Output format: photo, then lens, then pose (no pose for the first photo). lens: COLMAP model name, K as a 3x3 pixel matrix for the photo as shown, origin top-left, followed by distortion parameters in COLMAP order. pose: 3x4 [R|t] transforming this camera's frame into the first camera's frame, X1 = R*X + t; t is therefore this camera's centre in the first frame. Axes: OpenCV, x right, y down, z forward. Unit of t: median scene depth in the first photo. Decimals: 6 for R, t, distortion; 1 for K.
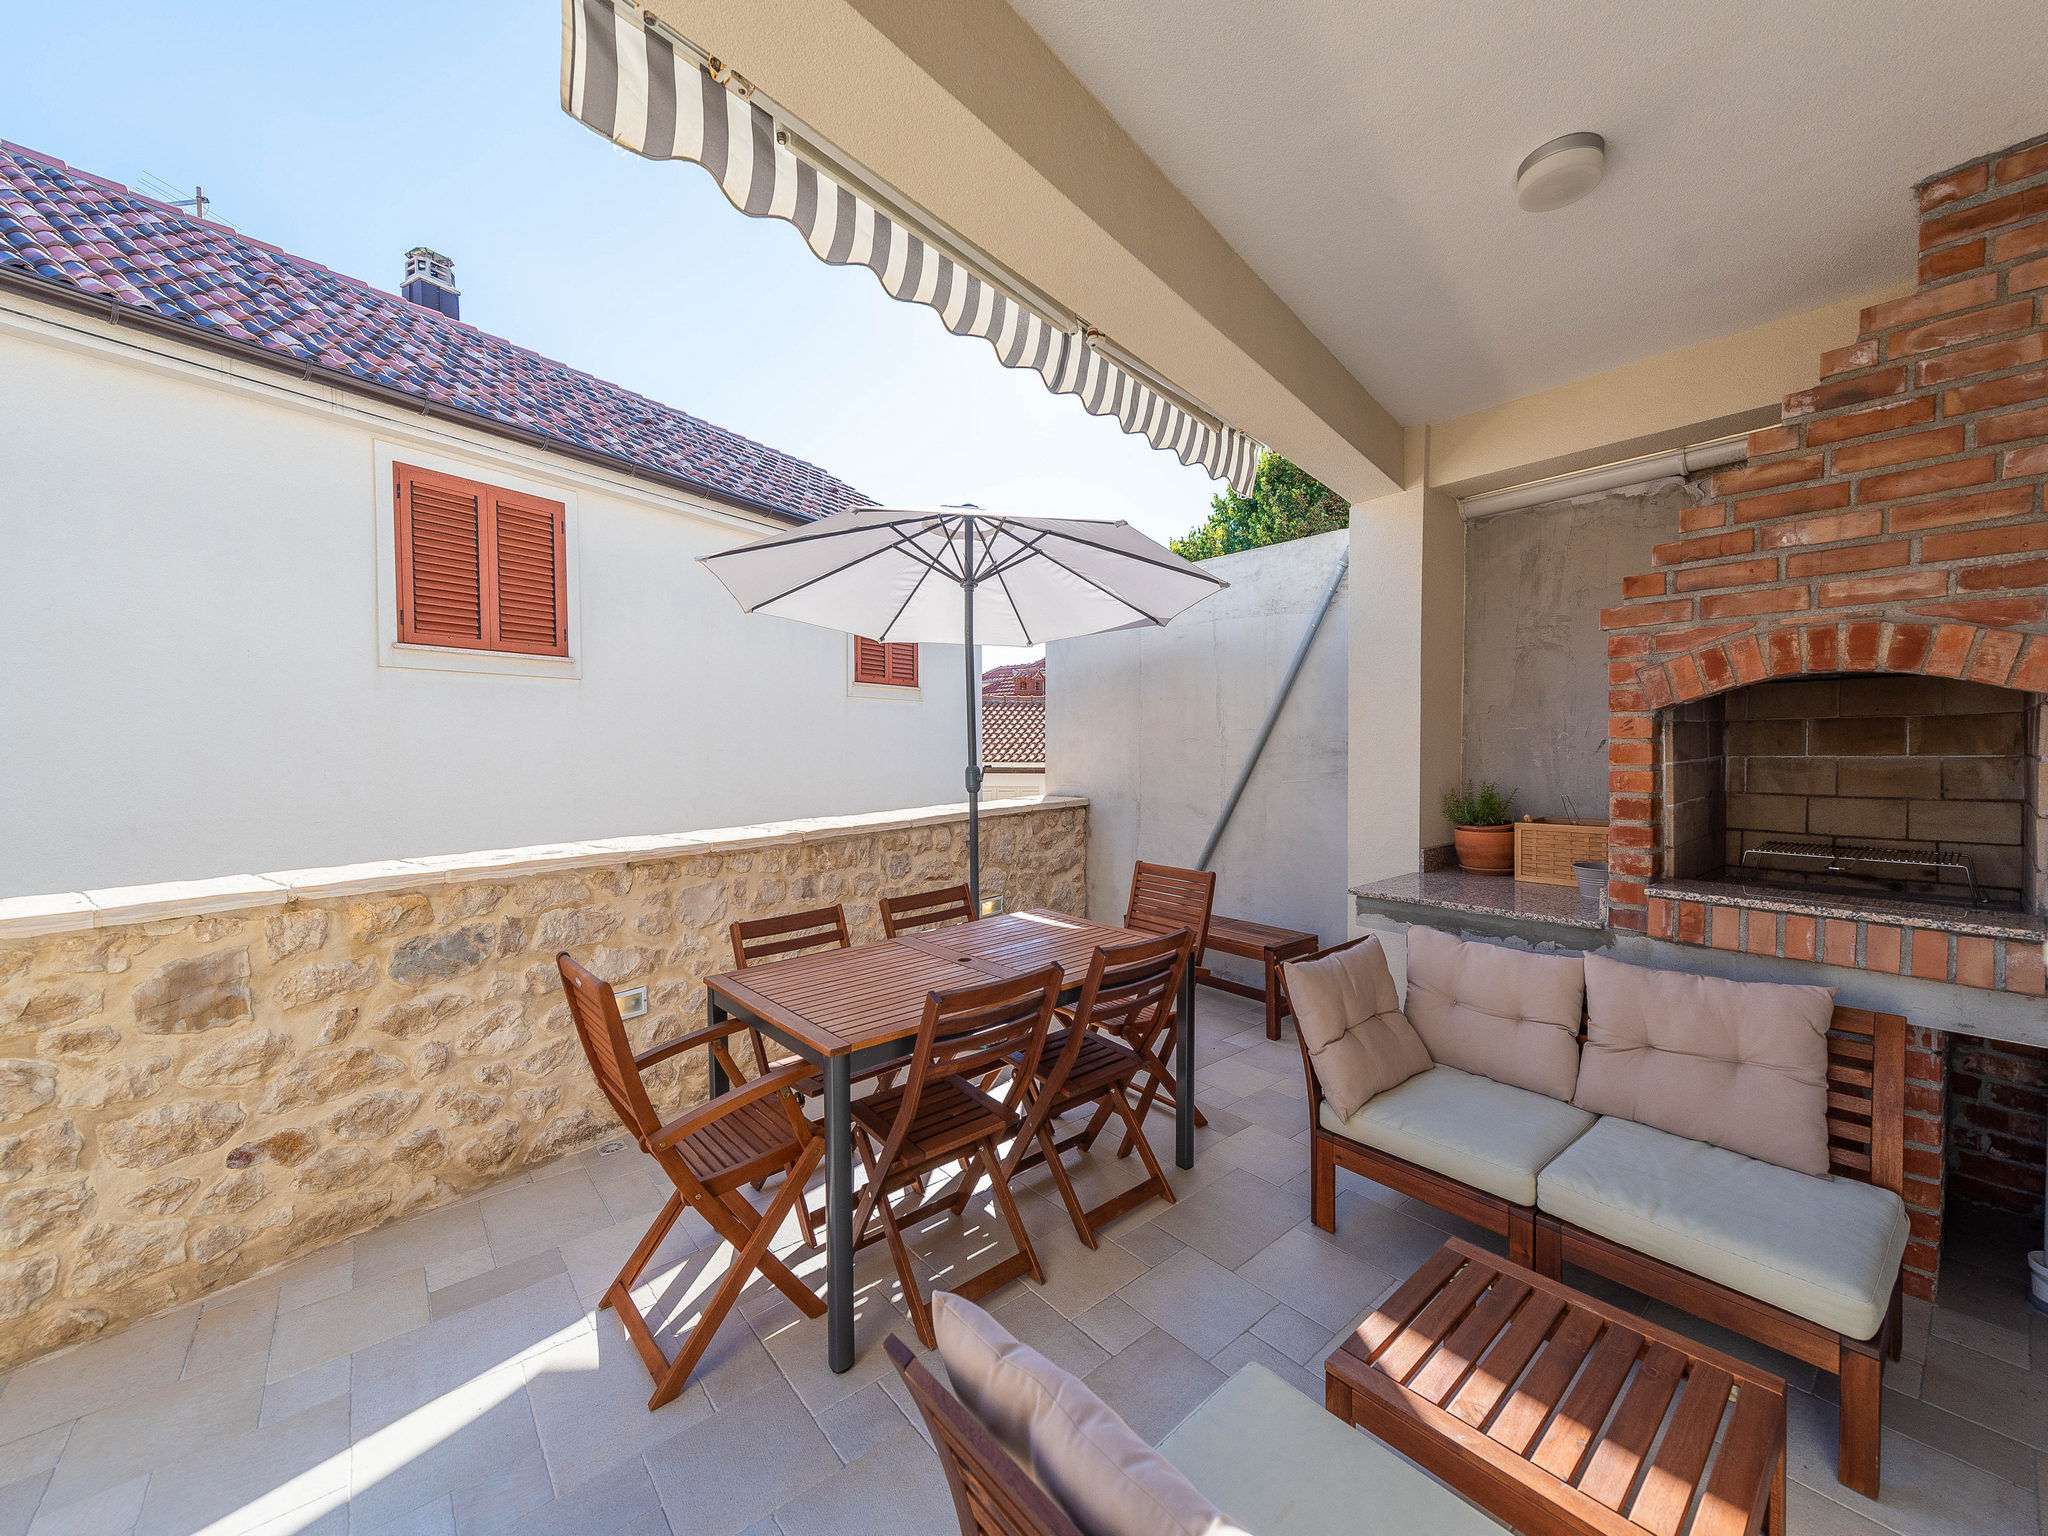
lens RADIAL K [[809.0, 0, 1022.1], [0, 809.0, 770.4], [0, 0, 1]] dist [0.007780, -0.002582]
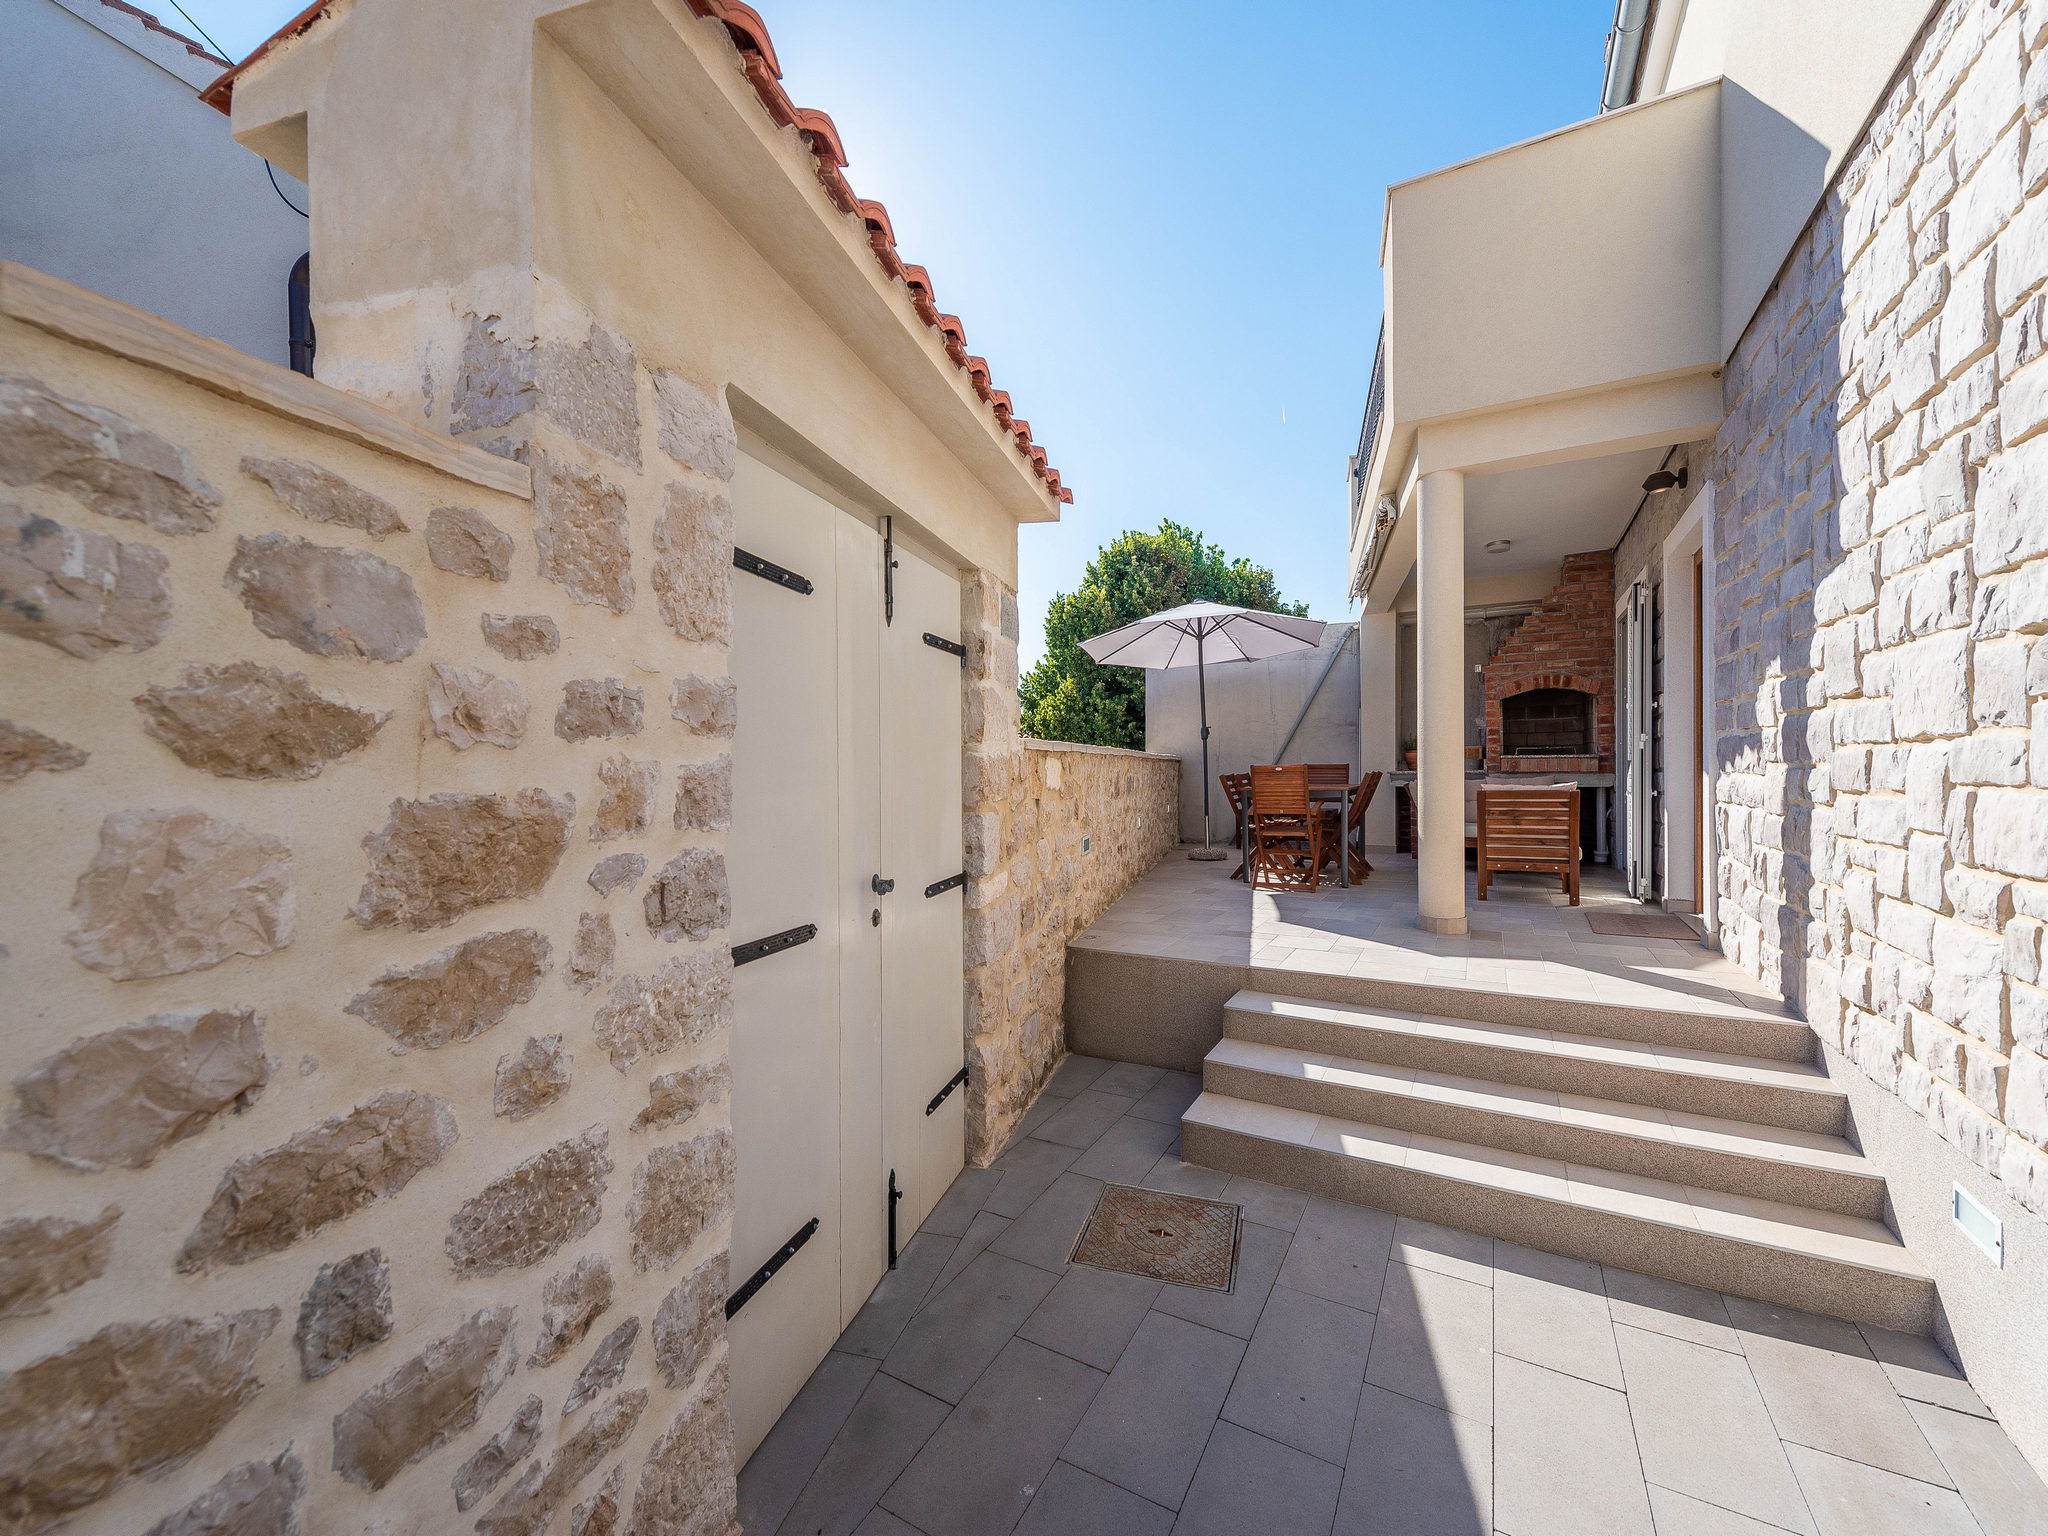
lens RADIAL K [[809.0, 0, 1027.5], [0, 809.0, 778.3], [0, 0, 1]] dist [0.007780, -0.002582]
pose [[0.935488, 0.000067, 0.353357, -2.026991], [0.008722, 0.999691, -0.023281, 0.285254], [-0.353250, 0.024861, 0.935199, -1.267405]]
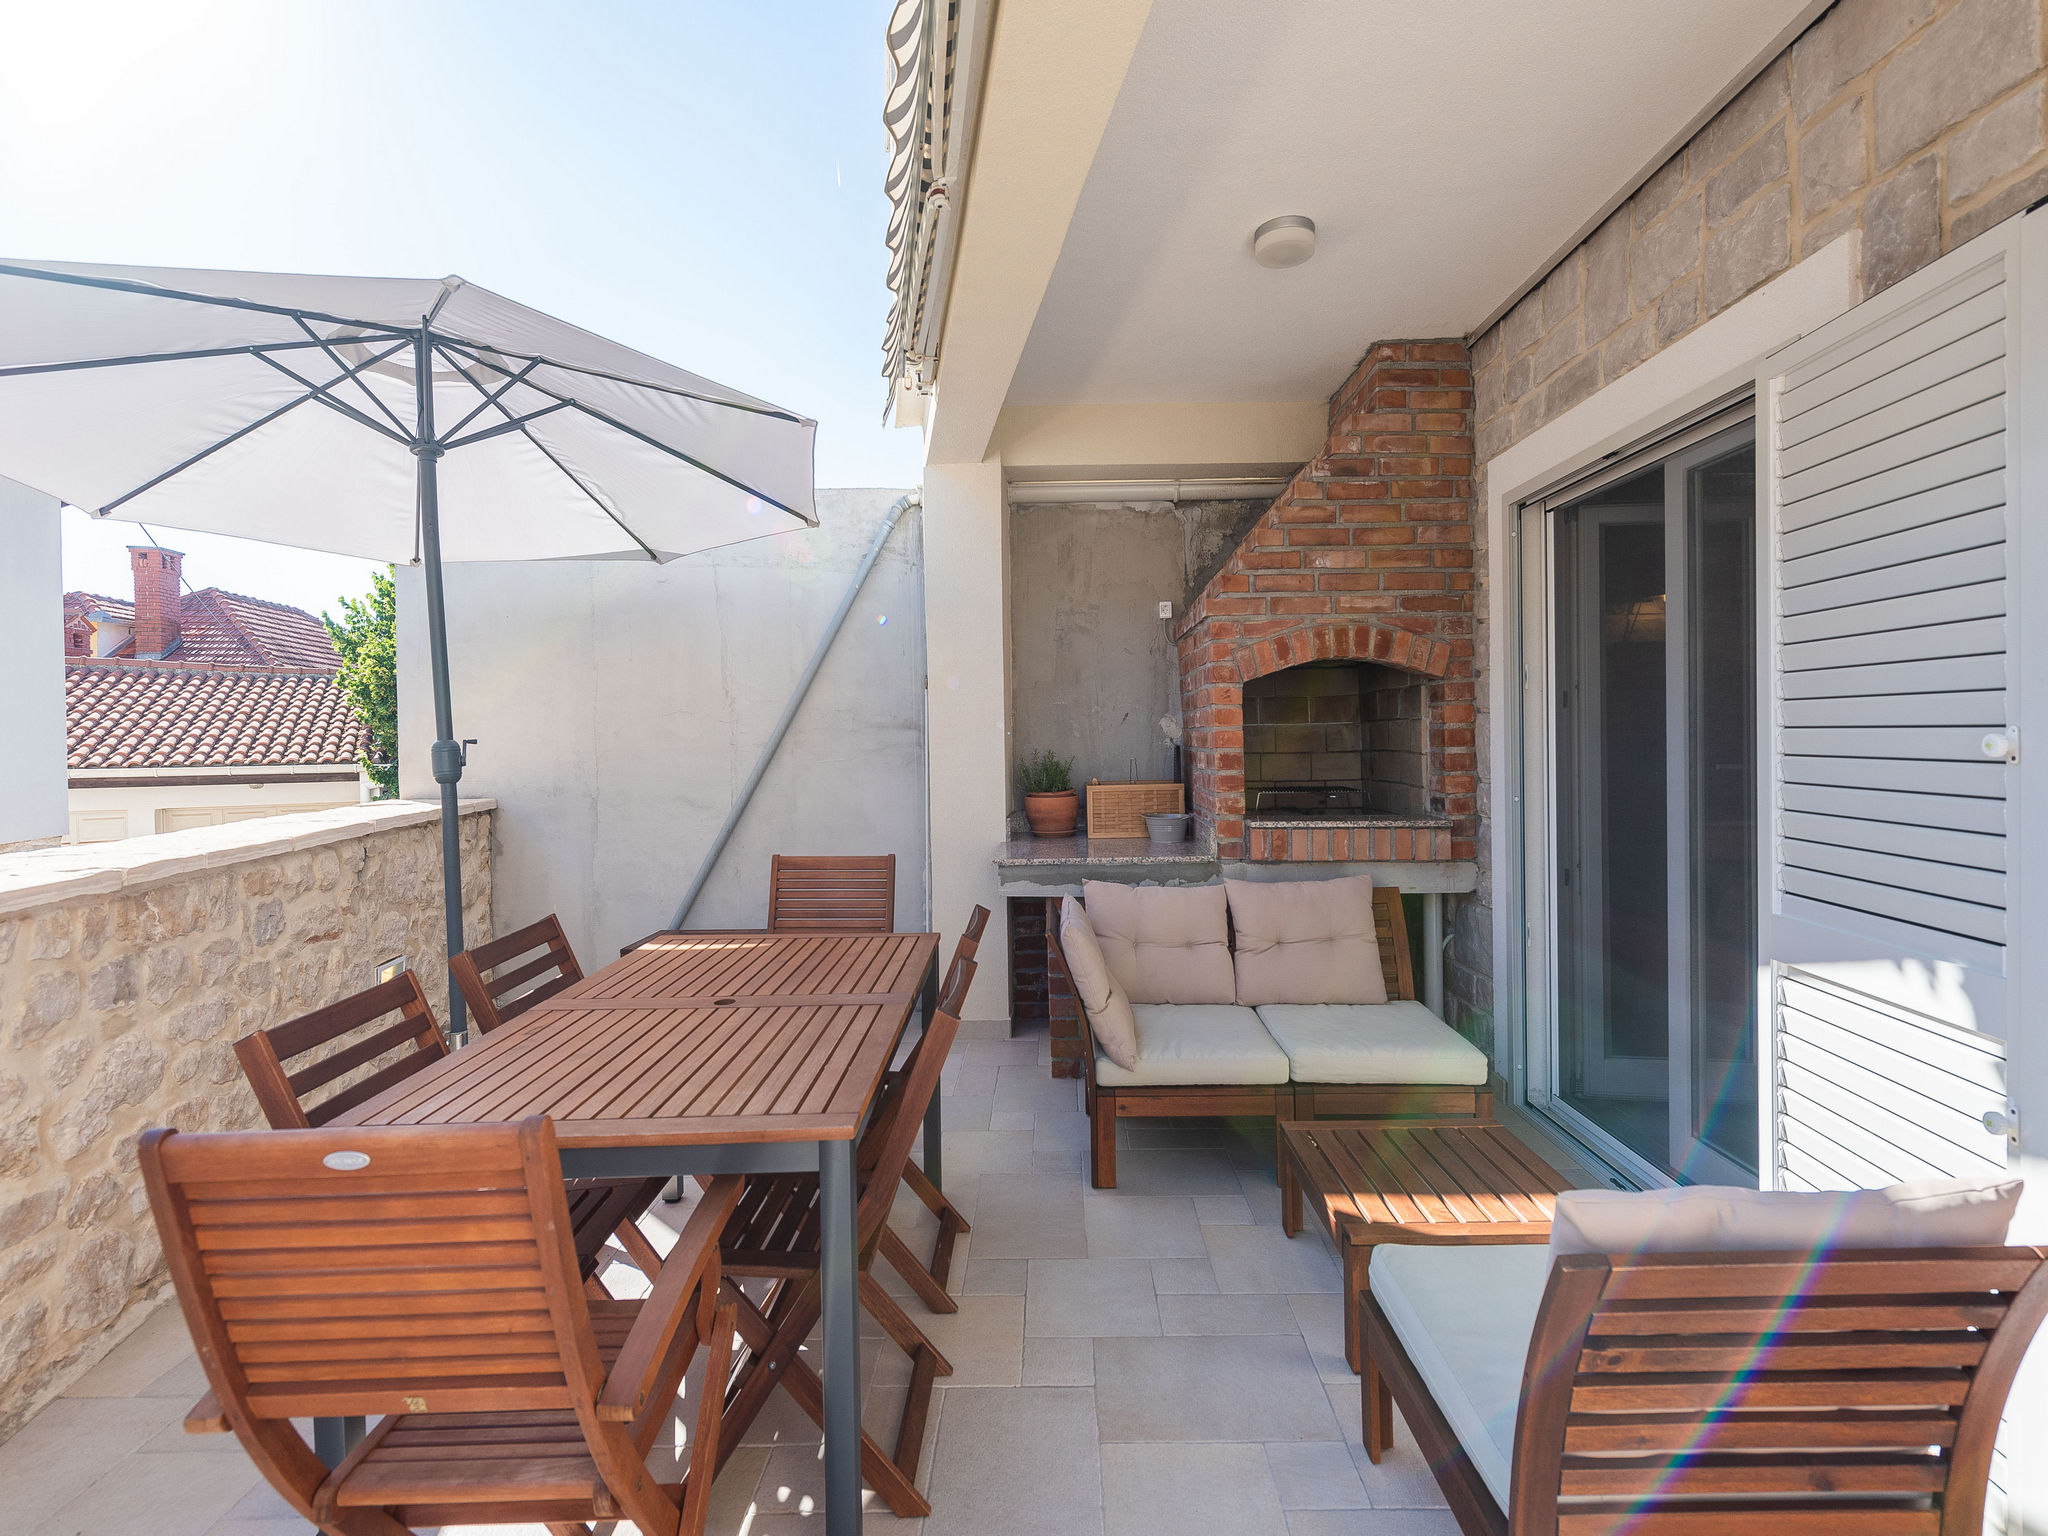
lens RADIAL K [[938.7, 0, 1053.5], [0, 938.7, 748.5], [0, 0, 1]] dist [0.013908, -0.000267]
pose [[0.644543, -0.006756, 0.764538, -0.536877], [0.029407, 0.999440, -0.015960, 0.044097], [-0.764002, 0.032770, 0.644381, 0.285370]]
